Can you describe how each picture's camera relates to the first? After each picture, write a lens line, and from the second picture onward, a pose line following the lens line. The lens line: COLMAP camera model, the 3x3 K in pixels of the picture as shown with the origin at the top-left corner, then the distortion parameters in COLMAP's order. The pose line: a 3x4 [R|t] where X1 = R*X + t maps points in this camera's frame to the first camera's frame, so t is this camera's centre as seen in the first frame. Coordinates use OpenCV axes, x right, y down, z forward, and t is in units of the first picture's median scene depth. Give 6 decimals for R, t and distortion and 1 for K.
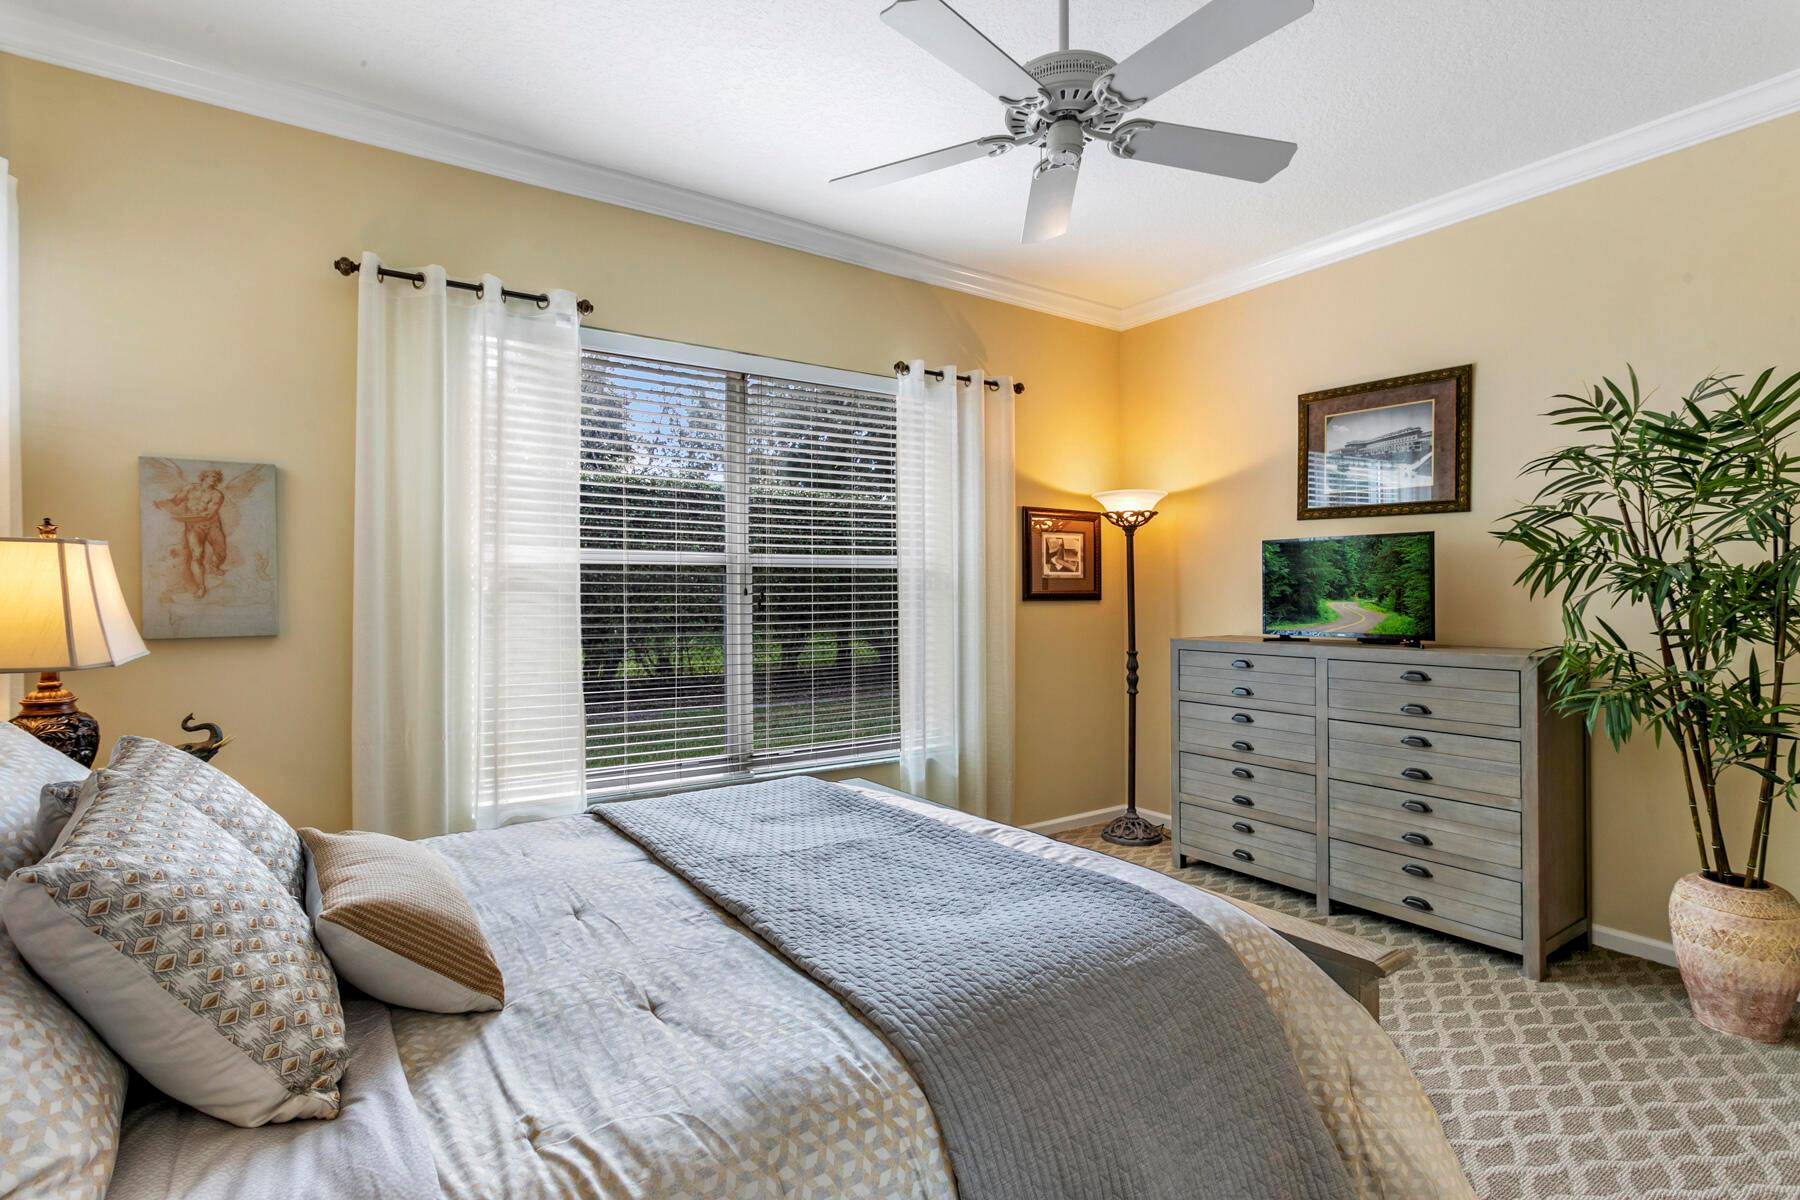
lens RADIAL K [[865.6, 0, 899.6], [0, 865.6, 593.7], [0, 0, 1]] dist [-0.002980, 0.002555]
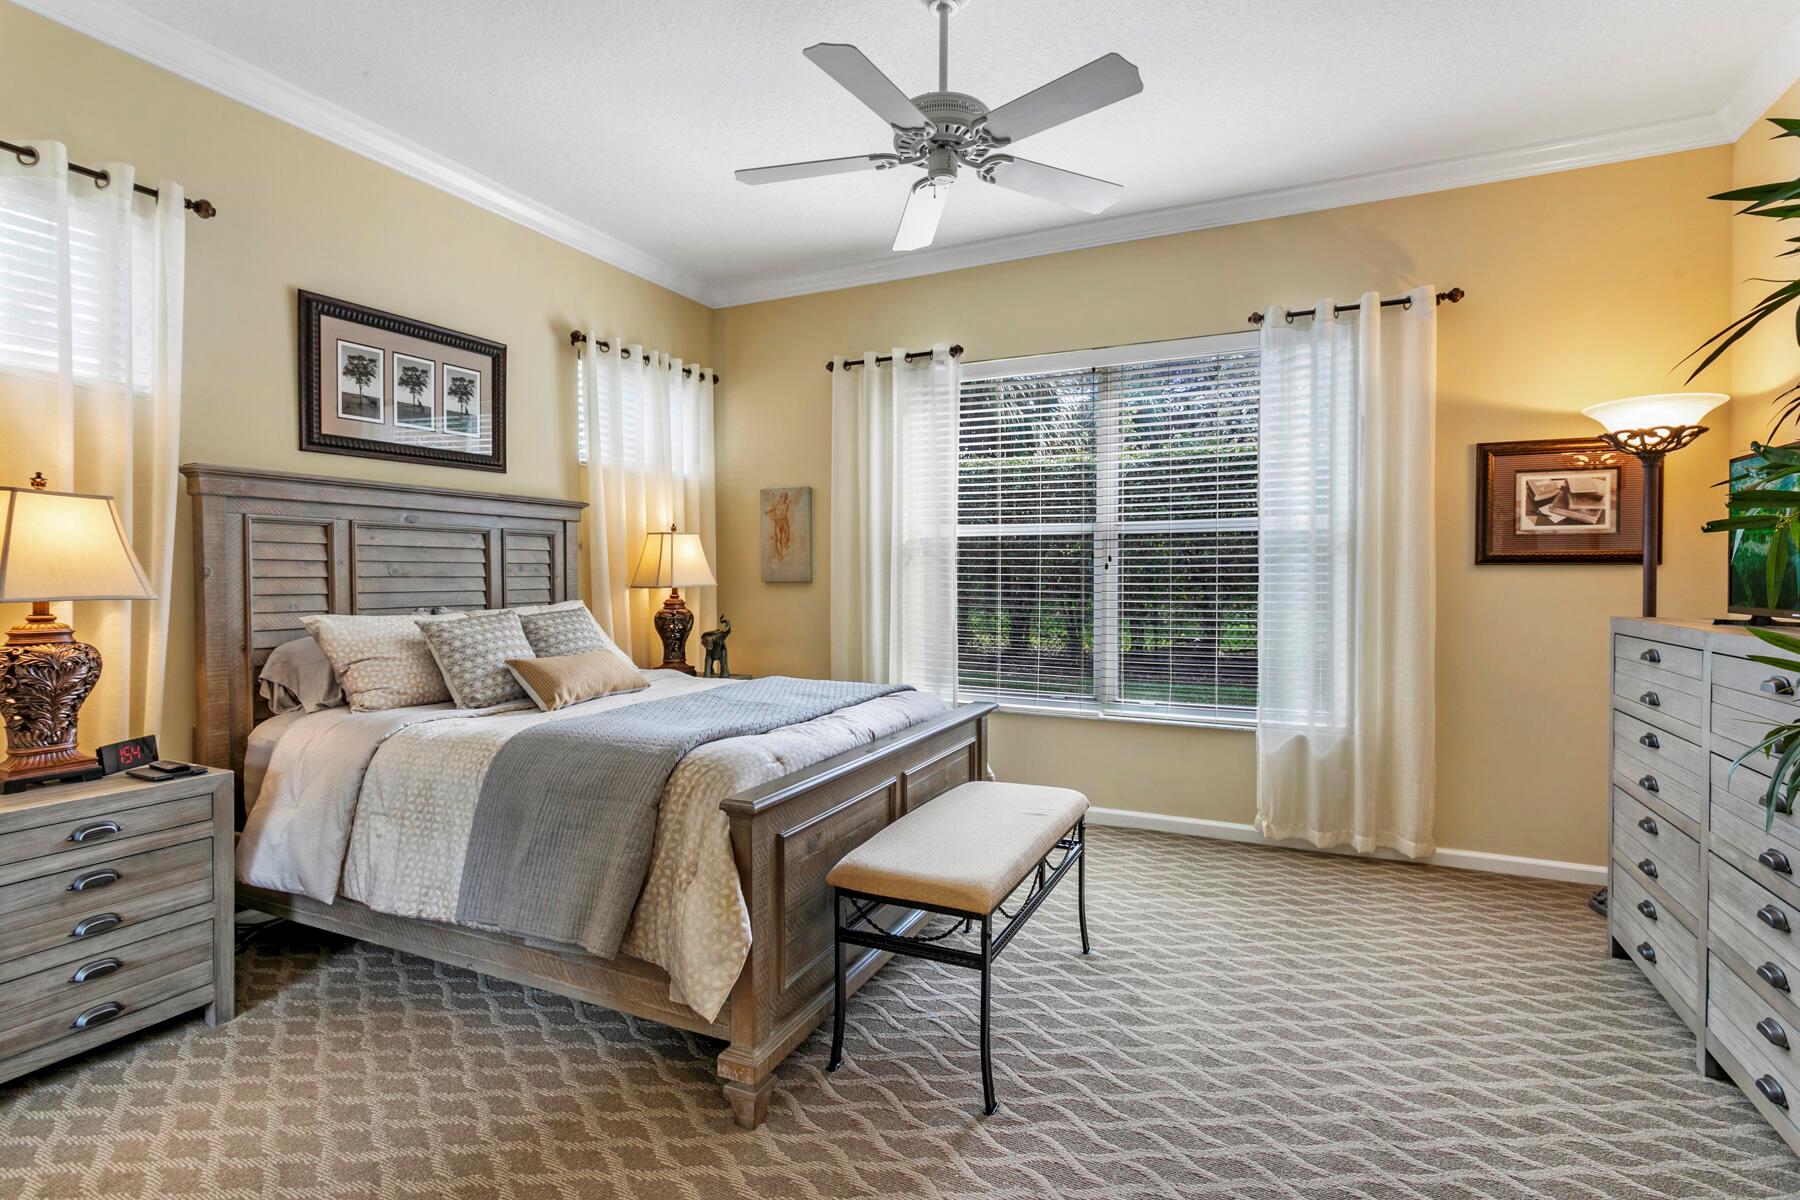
lens RADIAL K [[865.6, 0, 899.1], [0, 865.6, 590.2], [0, 0, 1]] dist [-0.002980, 0.002555]
pose [[0.495554, 0.019891, -0.868349, 0.638660], [-0.004148, 0.999781, 0.020535, 0.019239], [0.868567, -0.006574, 0.495528, 0.185047]]
